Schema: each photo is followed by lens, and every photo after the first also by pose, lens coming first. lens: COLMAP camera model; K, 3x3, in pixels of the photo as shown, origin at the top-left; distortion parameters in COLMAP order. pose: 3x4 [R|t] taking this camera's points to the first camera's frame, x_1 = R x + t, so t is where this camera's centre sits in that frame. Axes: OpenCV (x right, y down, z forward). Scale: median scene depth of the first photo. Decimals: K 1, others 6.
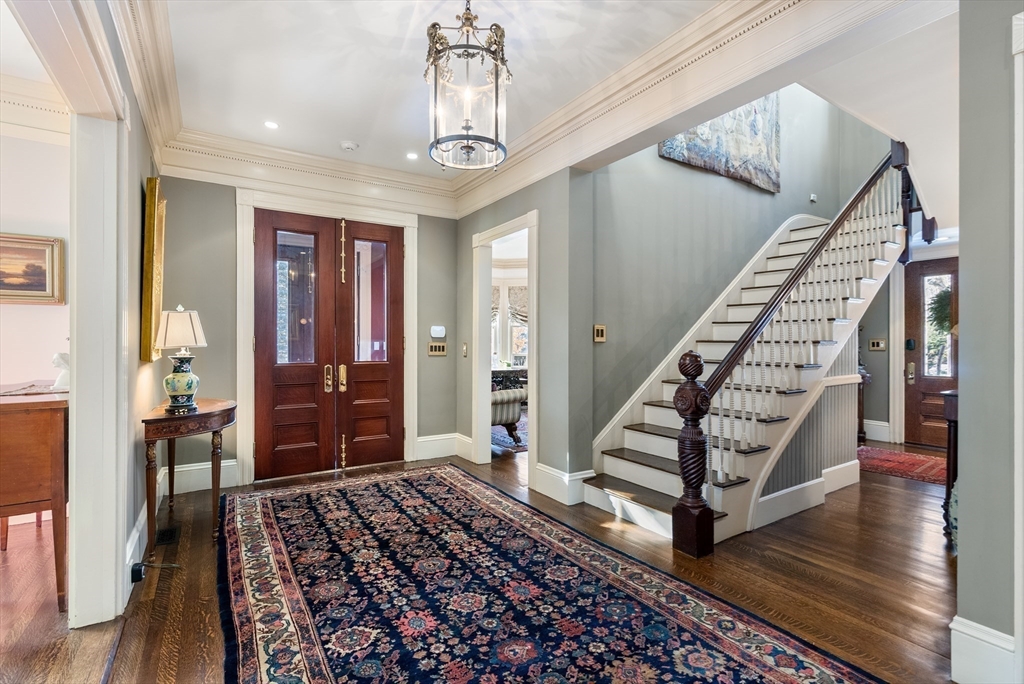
lens RADIAL K [[466.5, 0, 509.8], [0, 466.5, 342.8], [0, 0, 1]] dist [-0.000652, -0.000095]
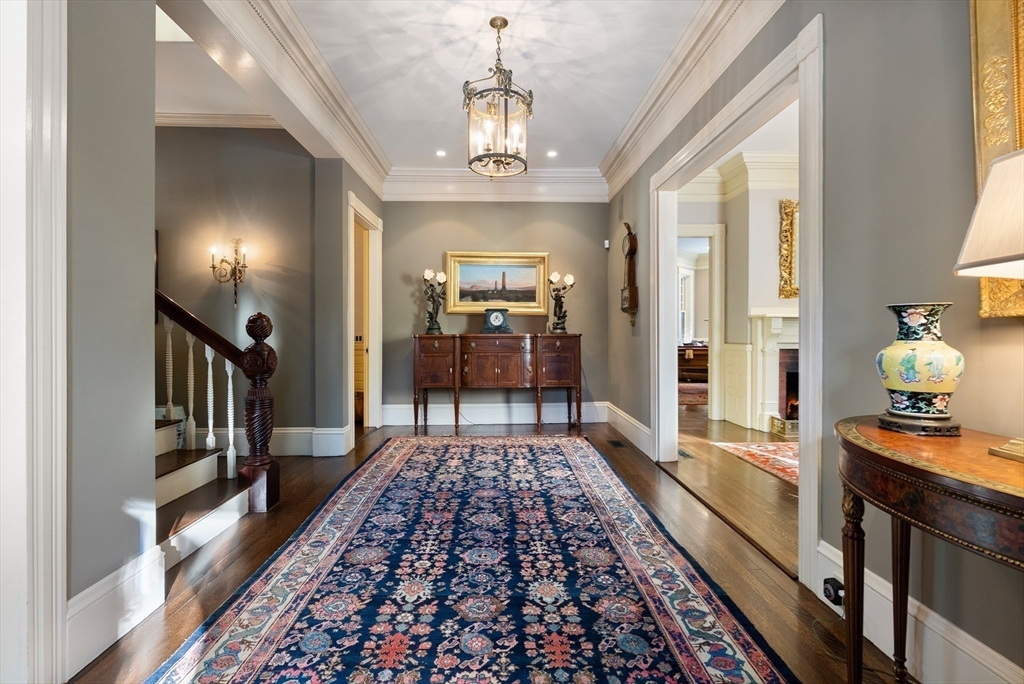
lens RADIAL K [[466.5, 0, 511.3], [0, 466.5, 334.5], [0, 0, 1]] dist [-0.000652, -0.000095]
pose [[-0.859327, -0.004365, 0.511408, -0.672149], [-0.001991, 0.999985, 0.005190, 0.064084], [-0.511422, 0.003442, -0.859323, 1.766024]]
